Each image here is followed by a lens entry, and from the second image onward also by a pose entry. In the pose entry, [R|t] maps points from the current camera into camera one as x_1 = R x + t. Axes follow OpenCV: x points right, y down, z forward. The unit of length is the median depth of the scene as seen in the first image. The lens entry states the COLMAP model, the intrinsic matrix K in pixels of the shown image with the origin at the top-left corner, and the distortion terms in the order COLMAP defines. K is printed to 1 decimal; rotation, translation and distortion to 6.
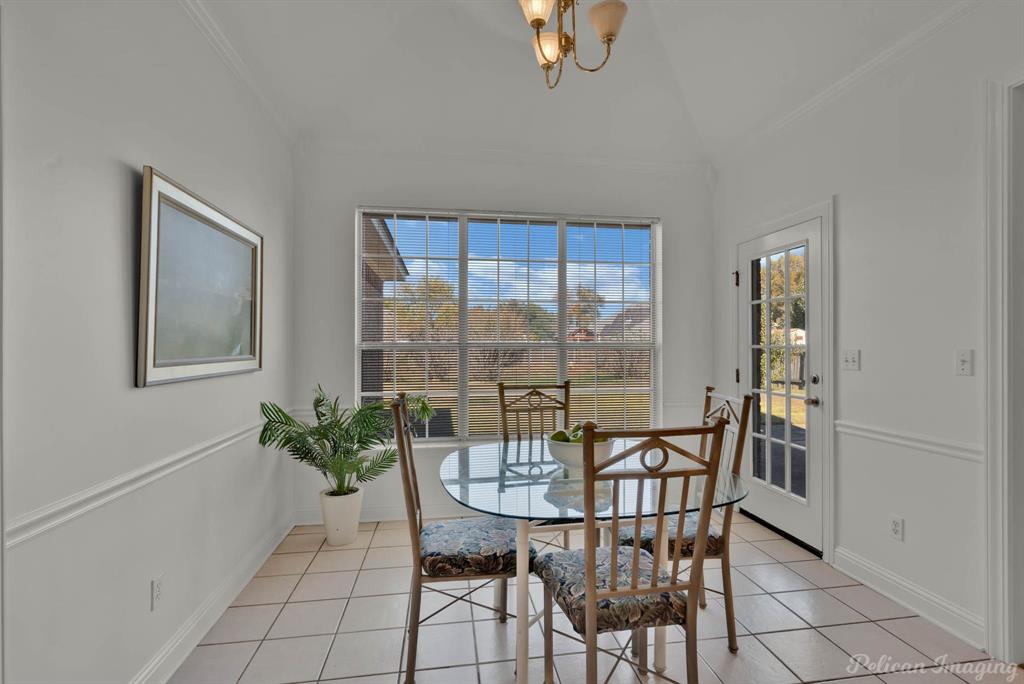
lens RADIAL K [[477.3, 0, 512.0], [0, 477.3, 342.0], [0, 0, 1]] dist [0.002890, 0.000271]
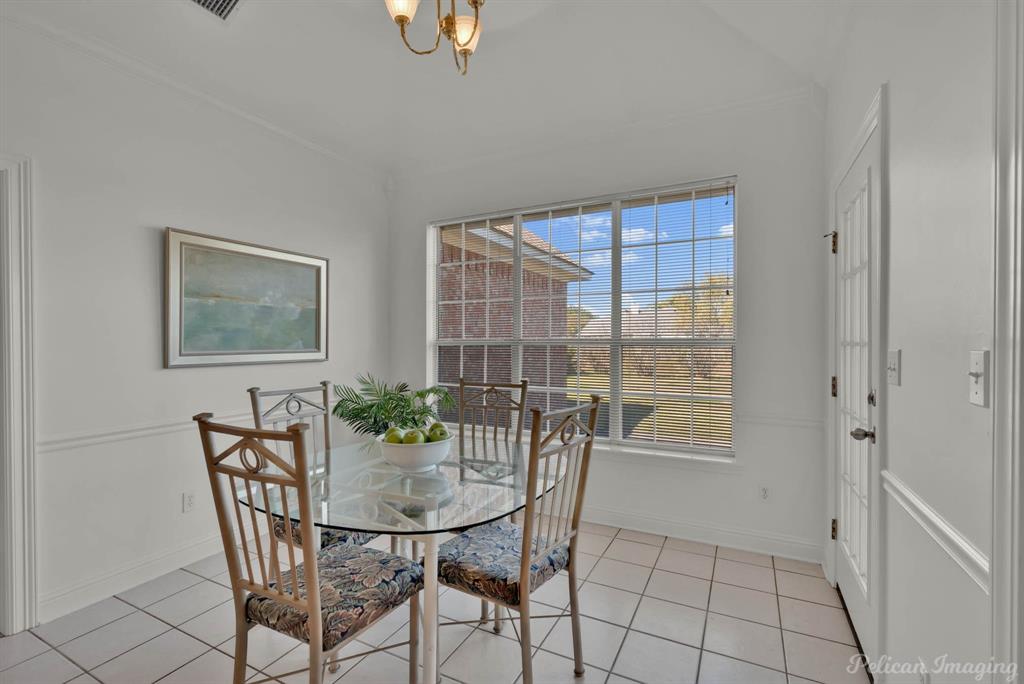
lens RADIAL K [[451.3, 0, 511.3], [0, 451.3, 345.5], [0, 0, 1]] dist [0.001527, 0.000288]
pose [[0.809993, 0.004999, -0.586418, 0.627846], [0.004478, 0.999882, 0.014710, 0.001210], [0.586422, -0.014541, 0.809875, 0.283978]]
